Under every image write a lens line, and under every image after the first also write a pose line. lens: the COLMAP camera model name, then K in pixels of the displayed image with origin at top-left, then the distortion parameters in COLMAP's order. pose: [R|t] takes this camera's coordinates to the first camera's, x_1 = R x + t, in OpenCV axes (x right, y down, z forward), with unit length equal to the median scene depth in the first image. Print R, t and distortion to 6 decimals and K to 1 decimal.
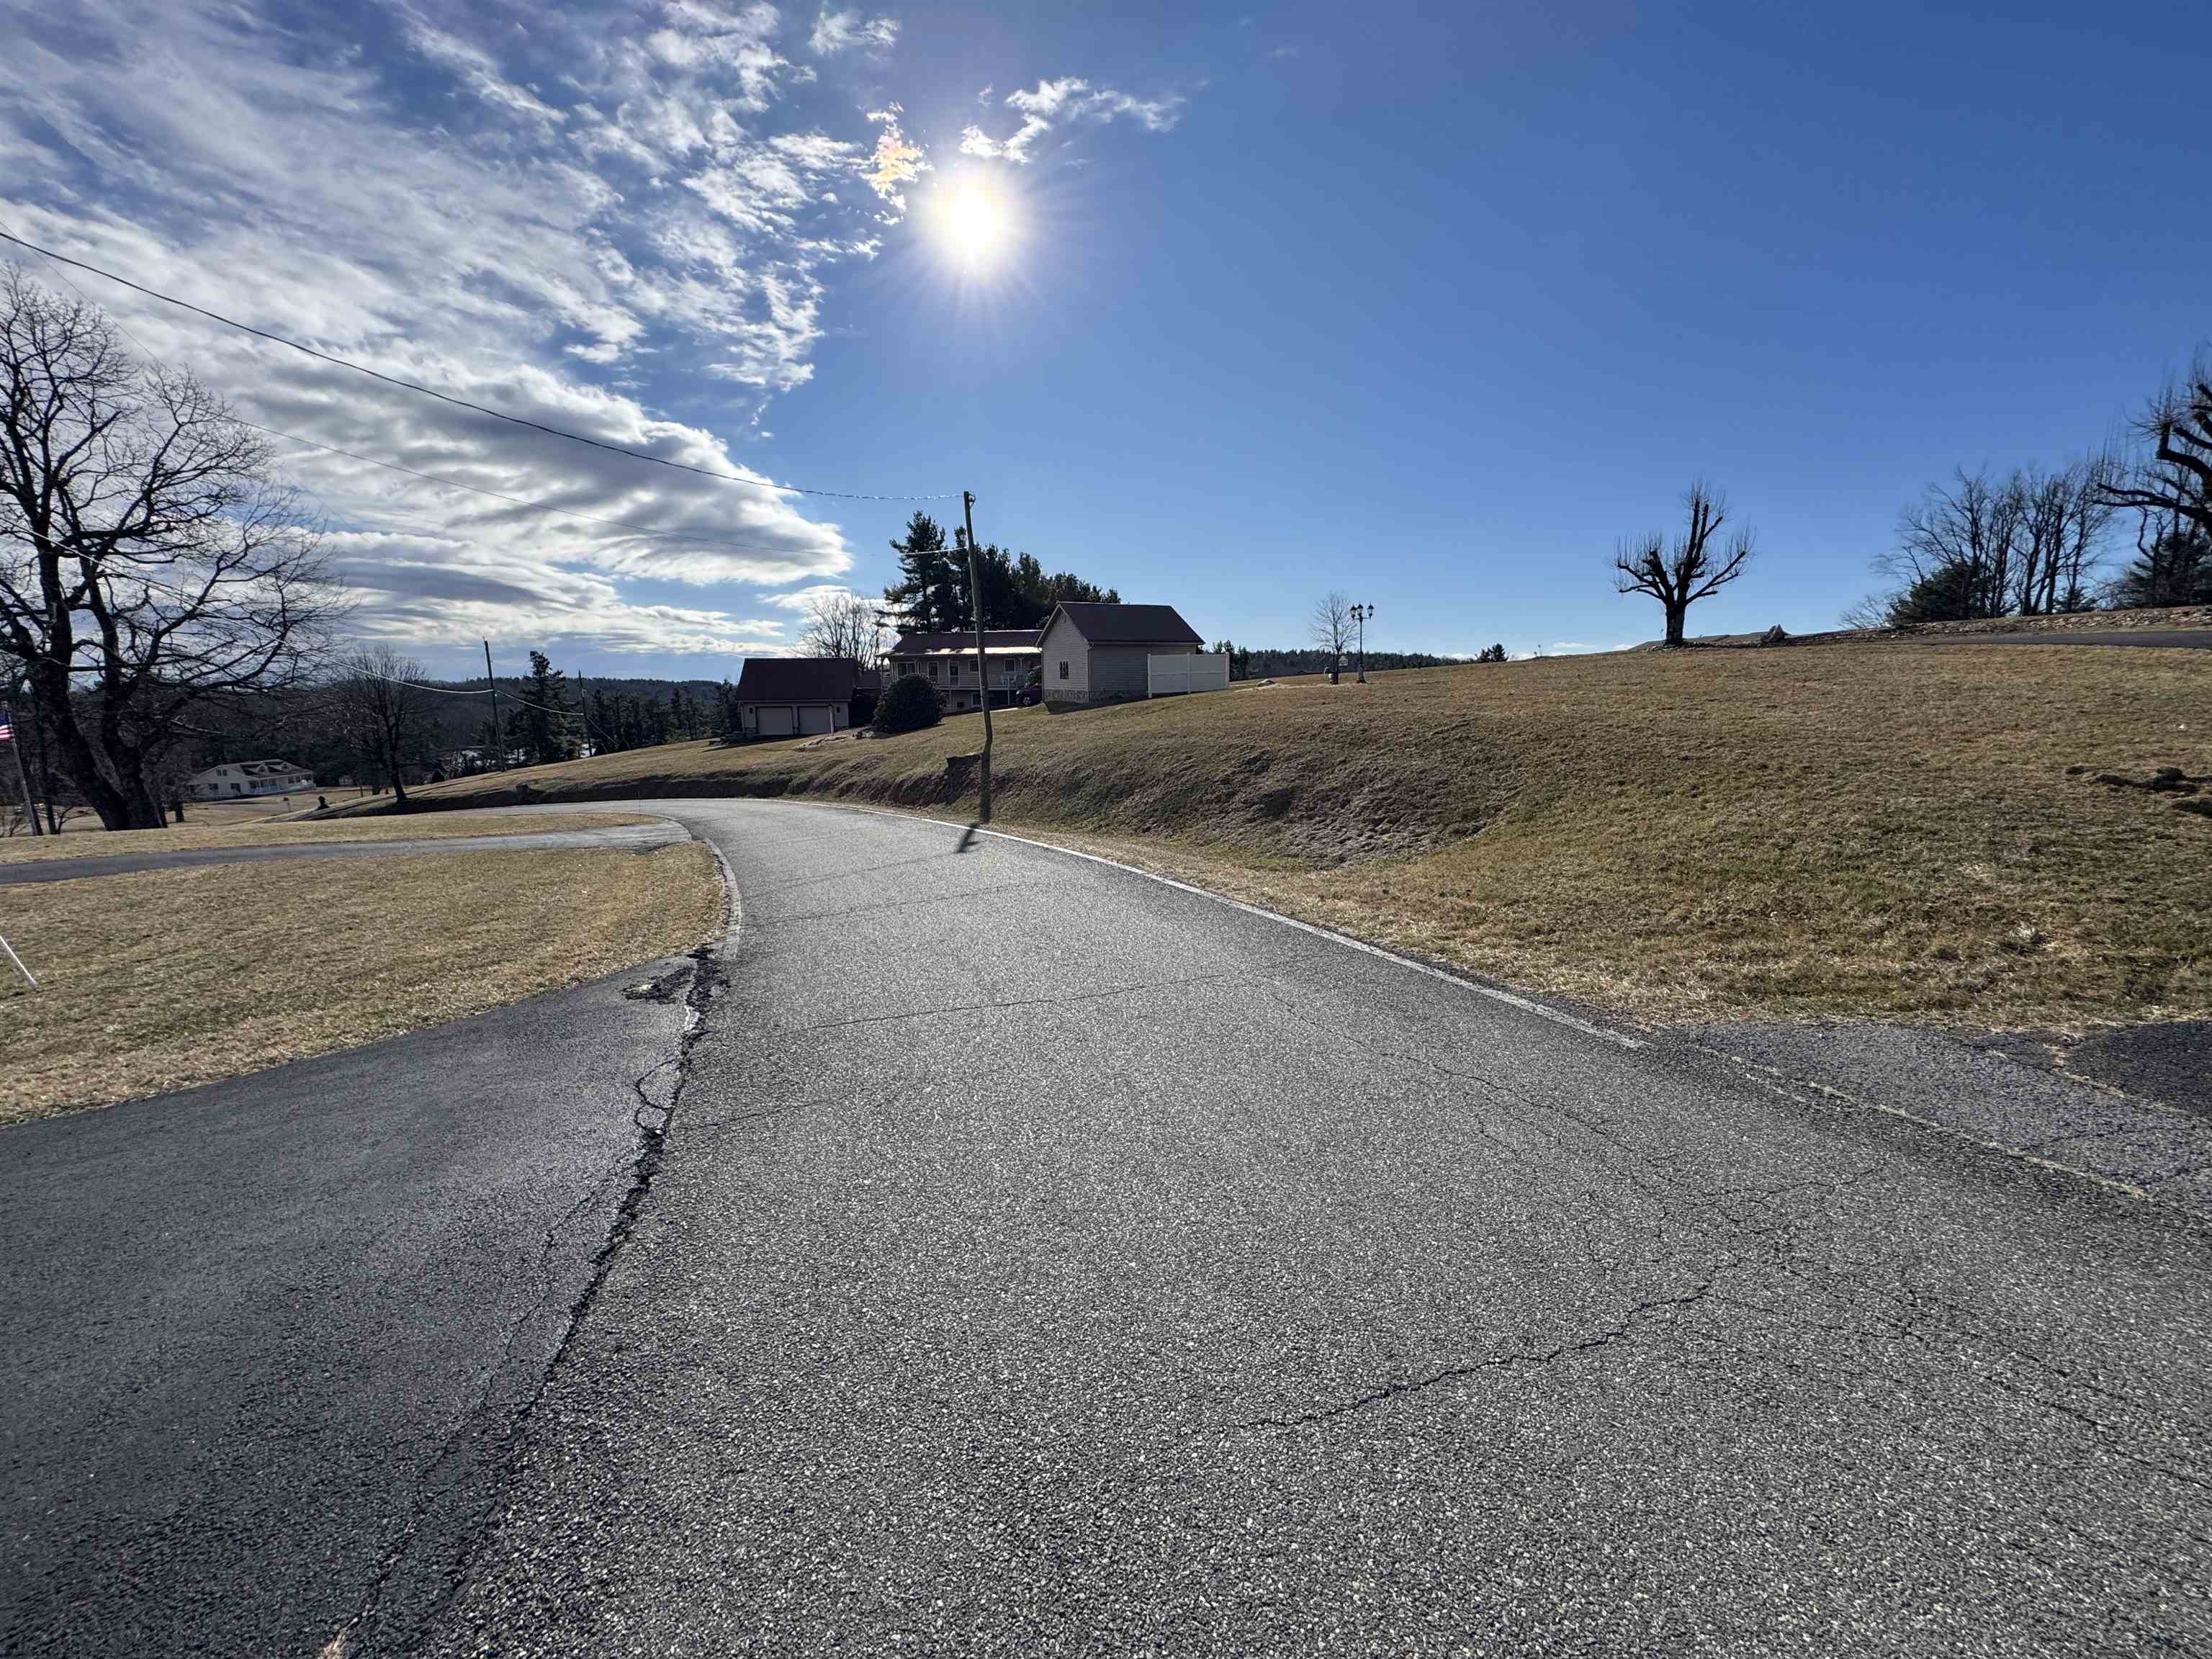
lens RADIAL K [[876.6, 0, 1102.8], [0, 876.6, 826.9], [0, 0, 1]] dist [-0.001665, 0.000206]
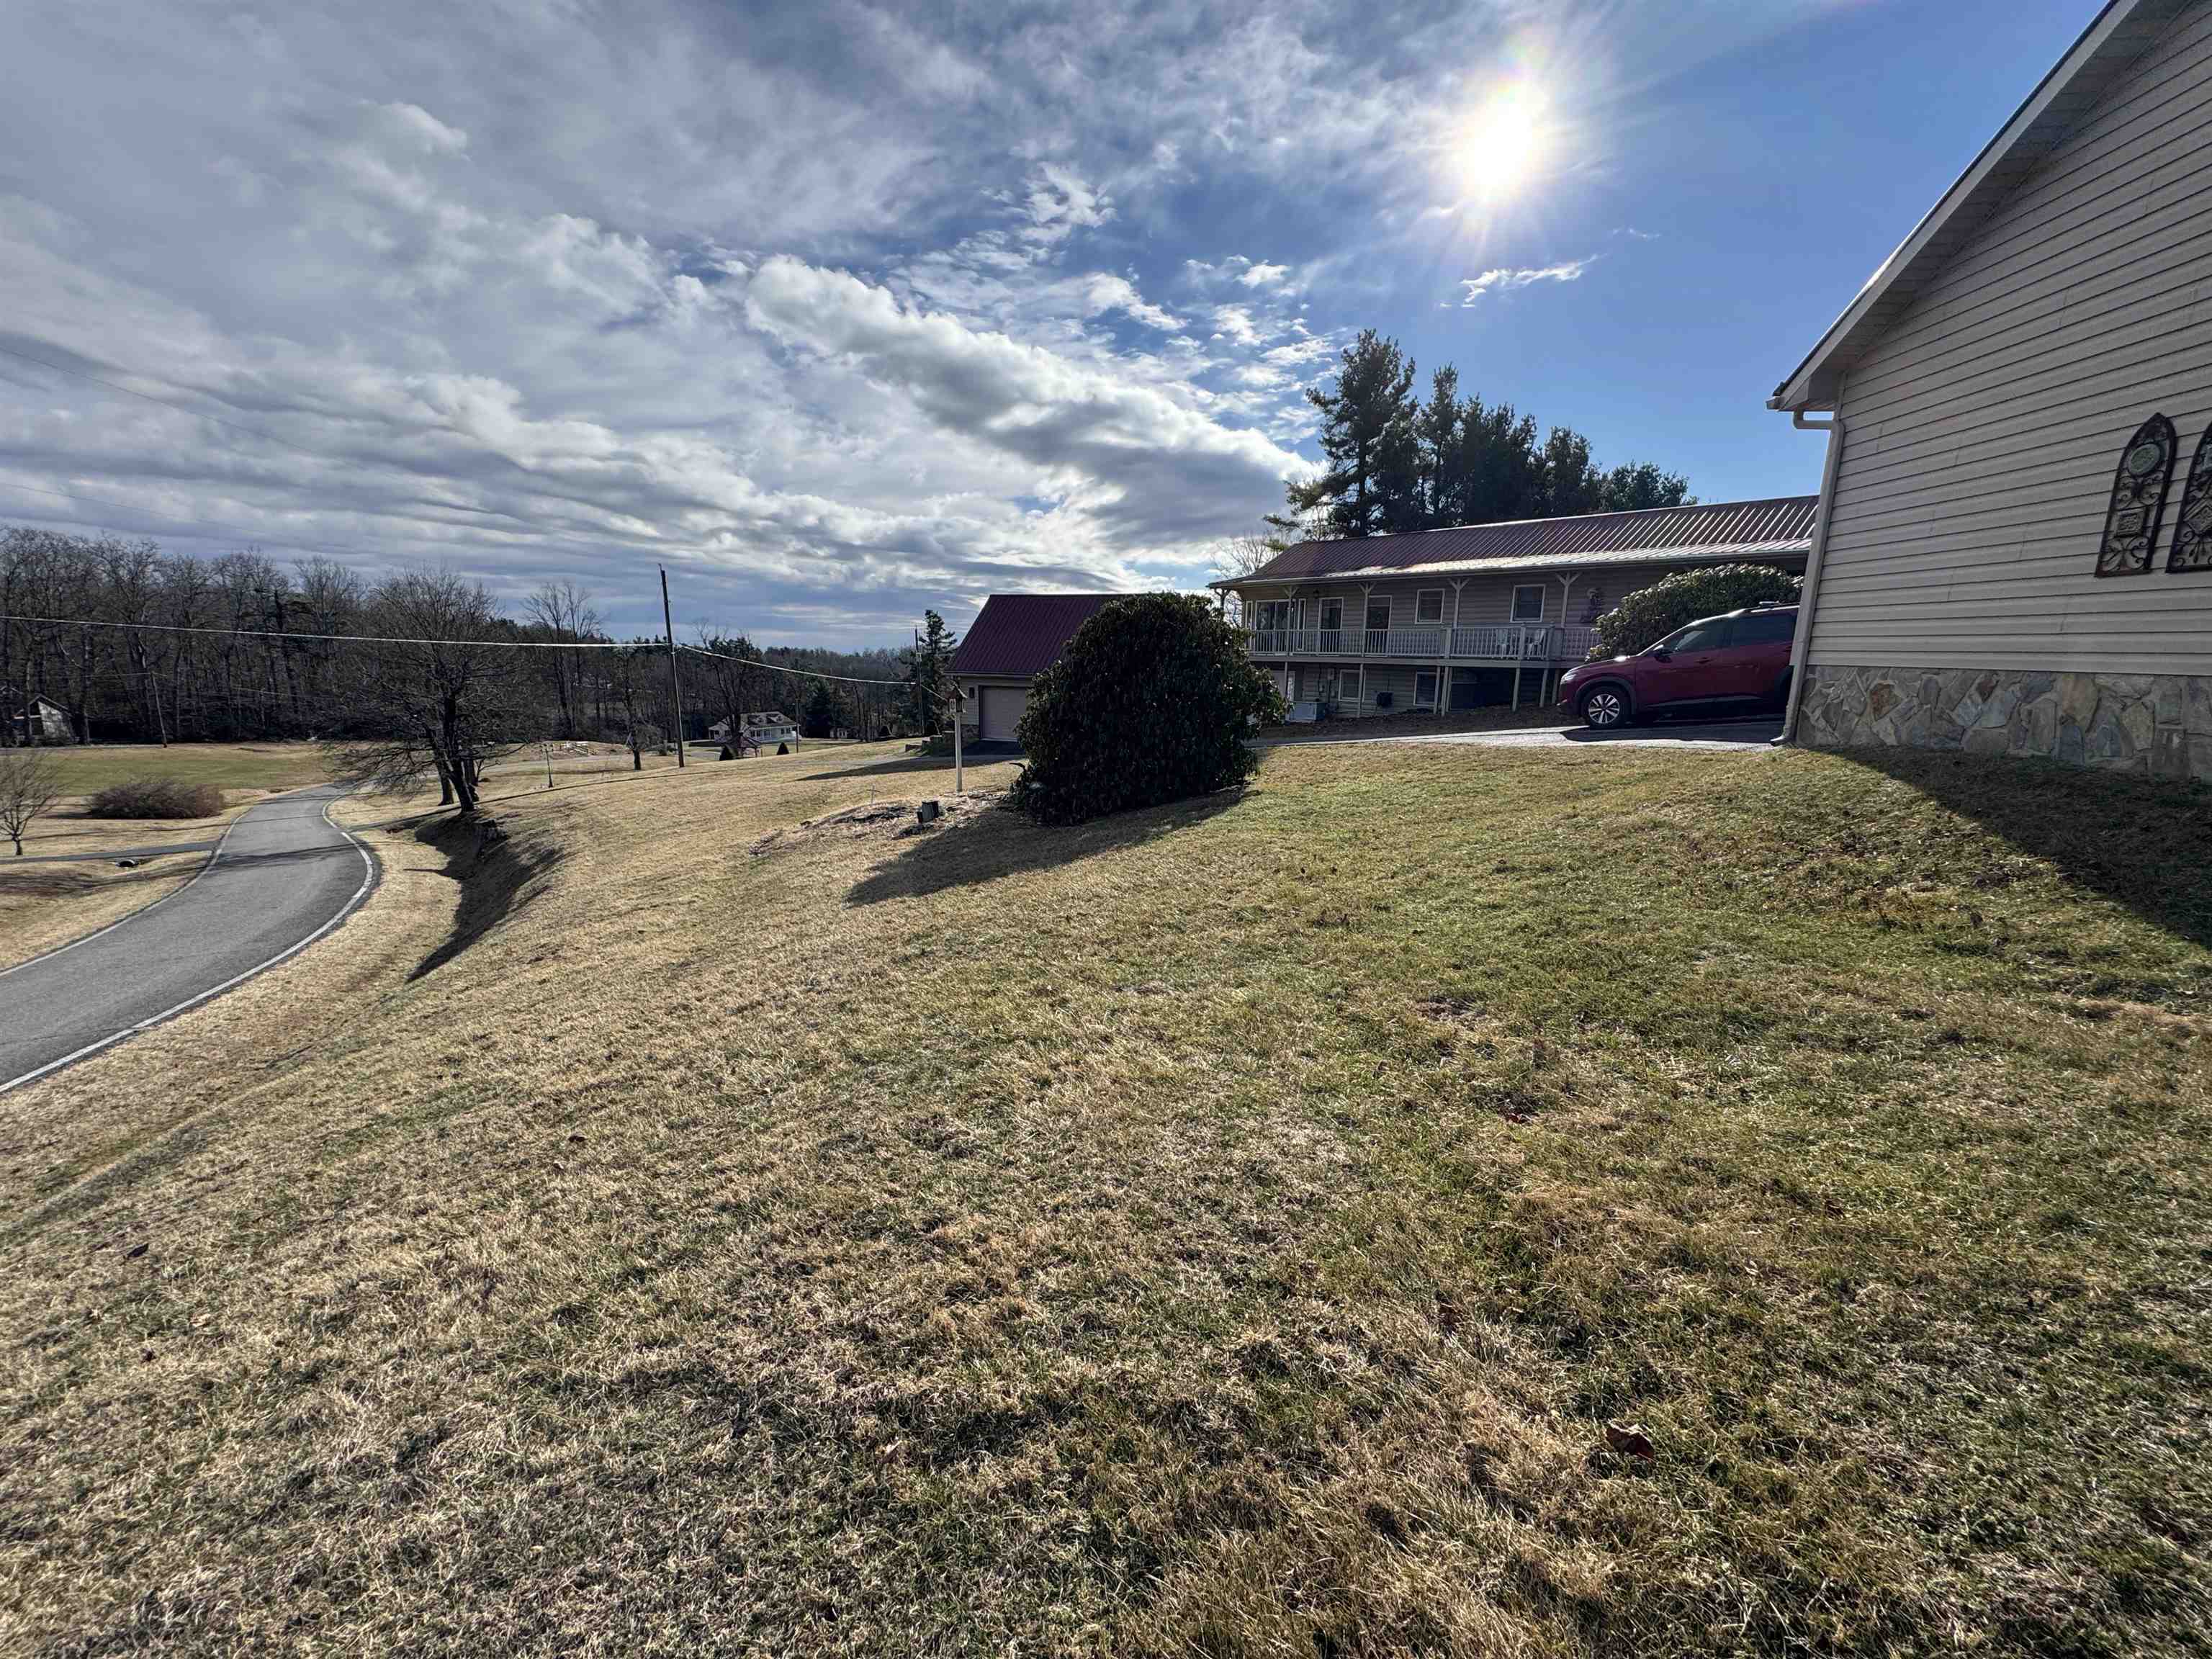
lens RADIAL K [[881.5, 0, 1112.9], [0, 881.5, 846.3], [0, 0, 1]] dist [-0.003538, -0.000014]
pose [[0.875905, 0.124756, -0.466076, -0.103393], [-0.102887, 0.992070, 0.072193, -0.126113], [0.471386, -0.015281, 0.881794, 0.822464]]
